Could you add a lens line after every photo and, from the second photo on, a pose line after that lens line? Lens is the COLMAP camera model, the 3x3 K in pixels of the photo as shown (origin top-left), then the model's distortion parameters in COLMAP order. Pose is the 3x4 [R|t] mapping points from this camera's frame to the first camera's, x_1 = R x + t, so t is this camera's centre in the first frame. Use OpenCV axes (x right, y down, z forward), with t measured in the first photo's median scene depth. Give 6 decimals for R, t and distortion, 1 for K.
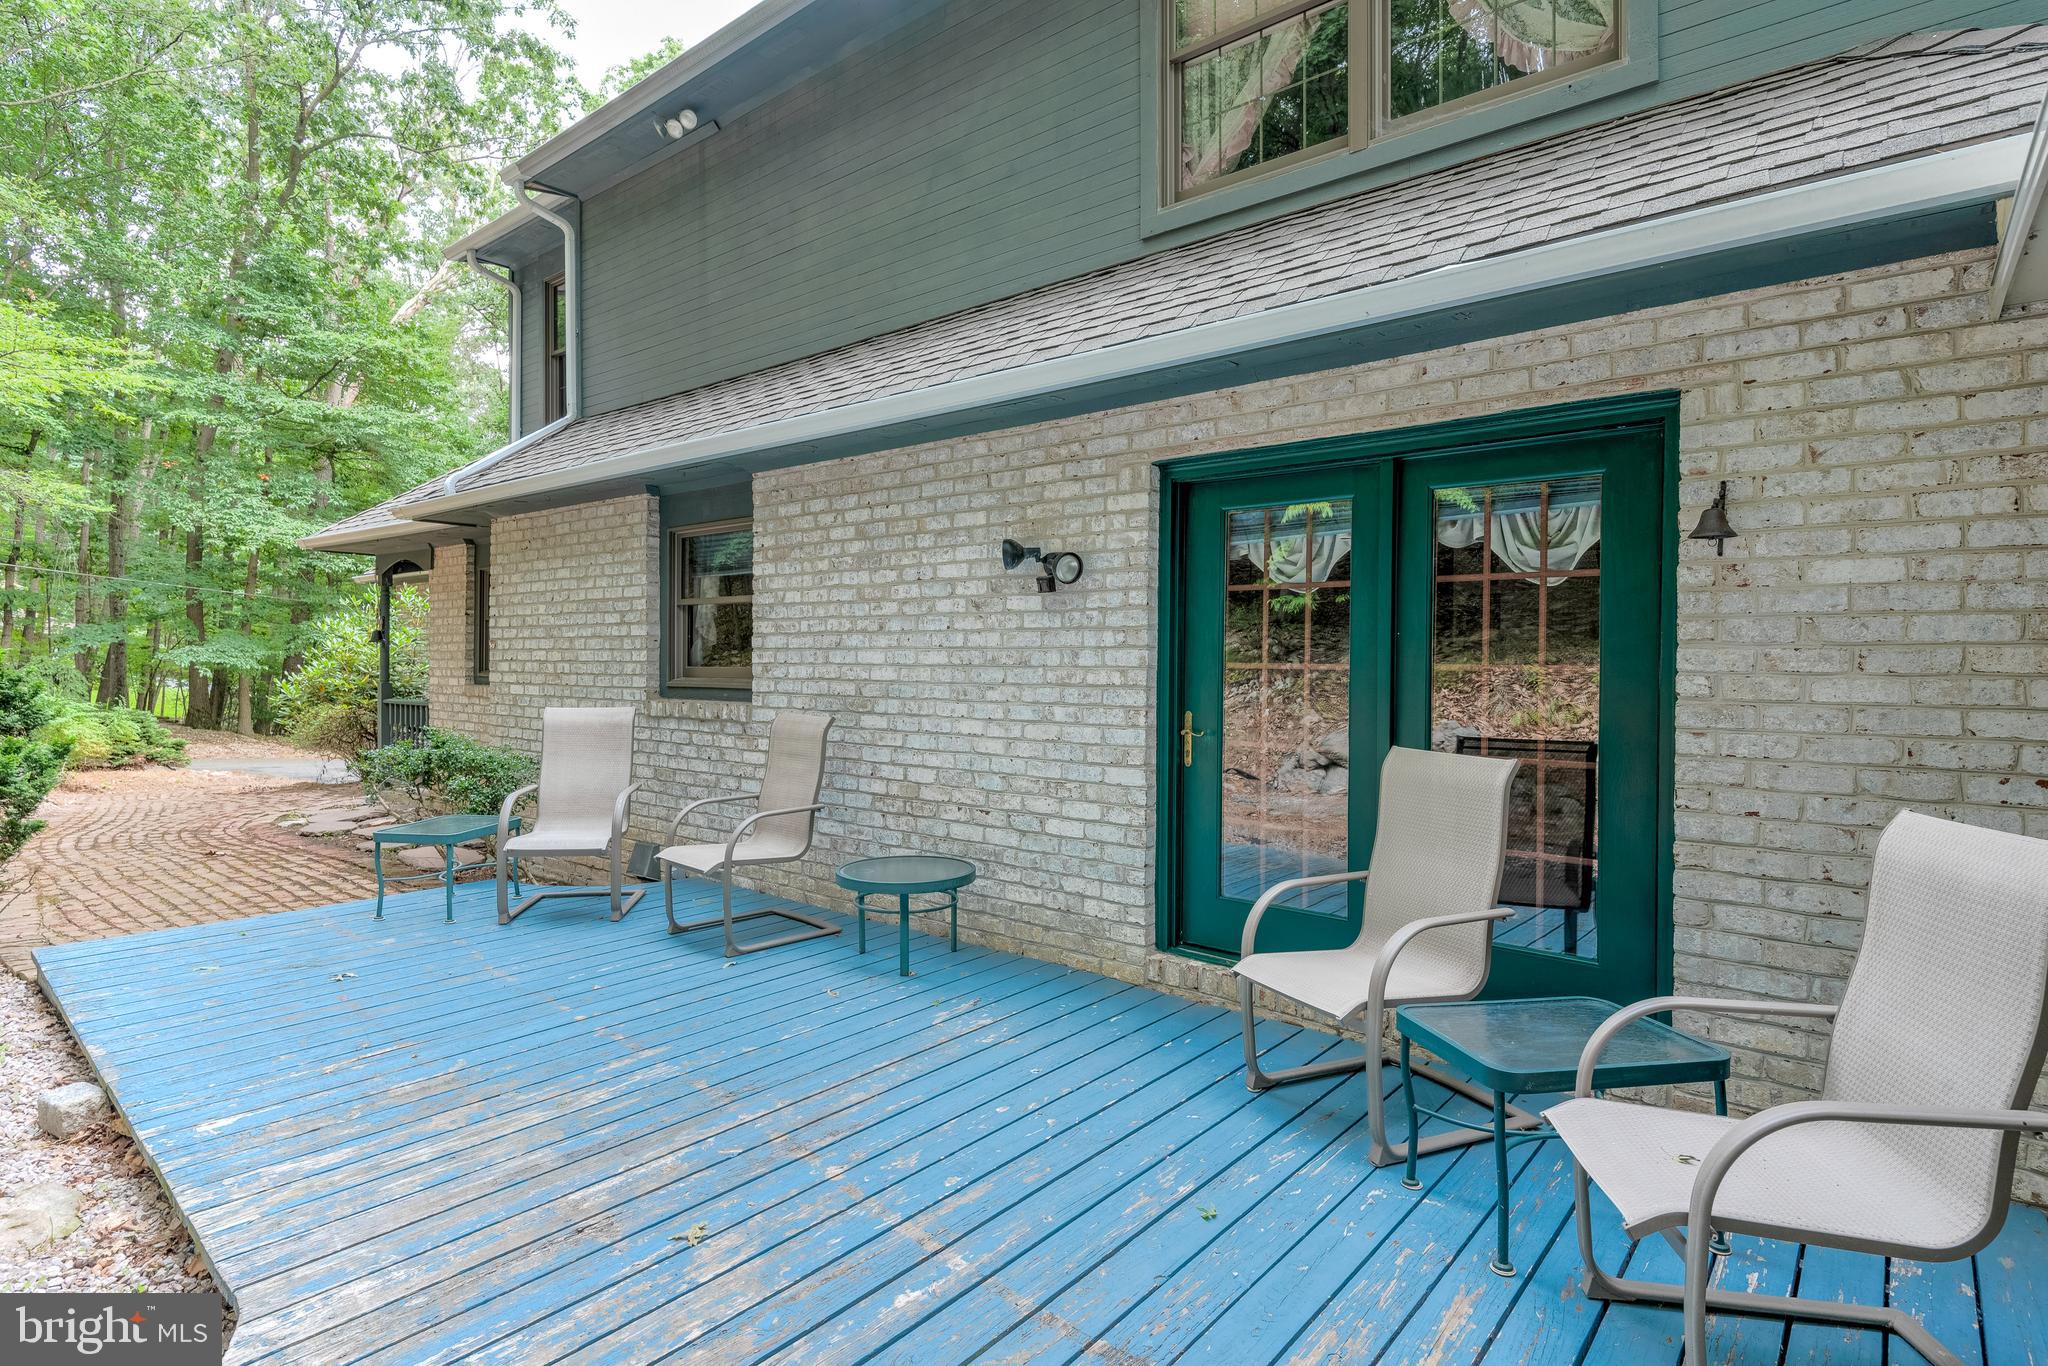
lens RADIAL K [[1037.3, 0, 1016.5], [0, 1037.3, 661.1], [0, 0, 1]] dist [0.031061, -0.022827]
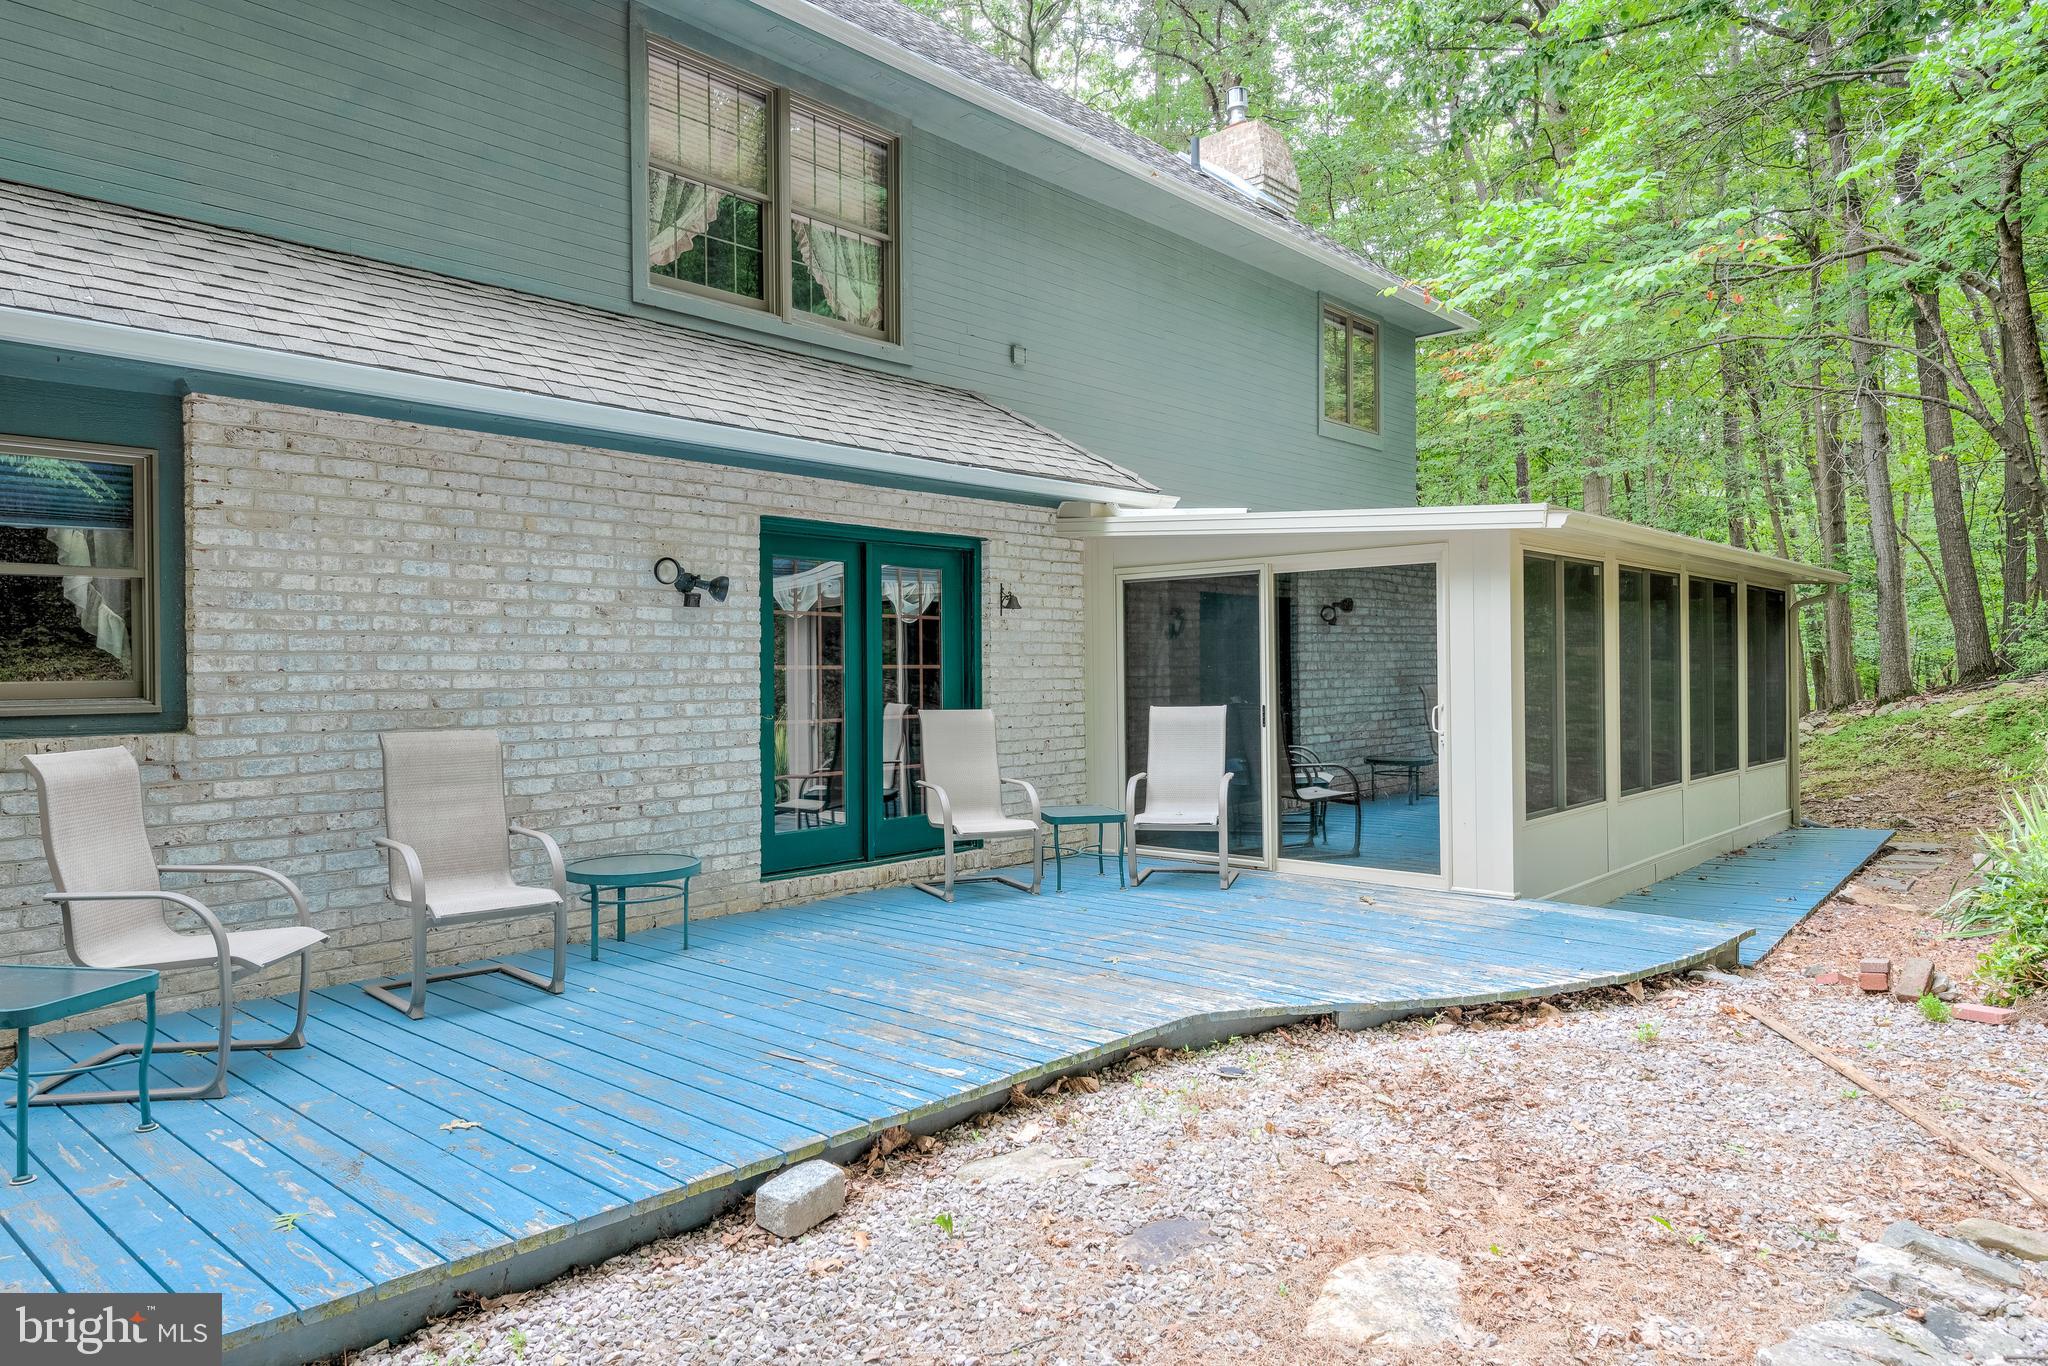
lens RADIAL K [[1268.4, 0, 1013.4], [0, 1268.4, 660.4], [0, 0, 1]] dist [0.034444, -0.017490]
pose [[0.044983, 0.002561, 0.998984, -1.381808], [0.012060, 0.999922, -0.003107, 0.003544], [-0.998915, 0.012188, 0.044948, 0.563514]]
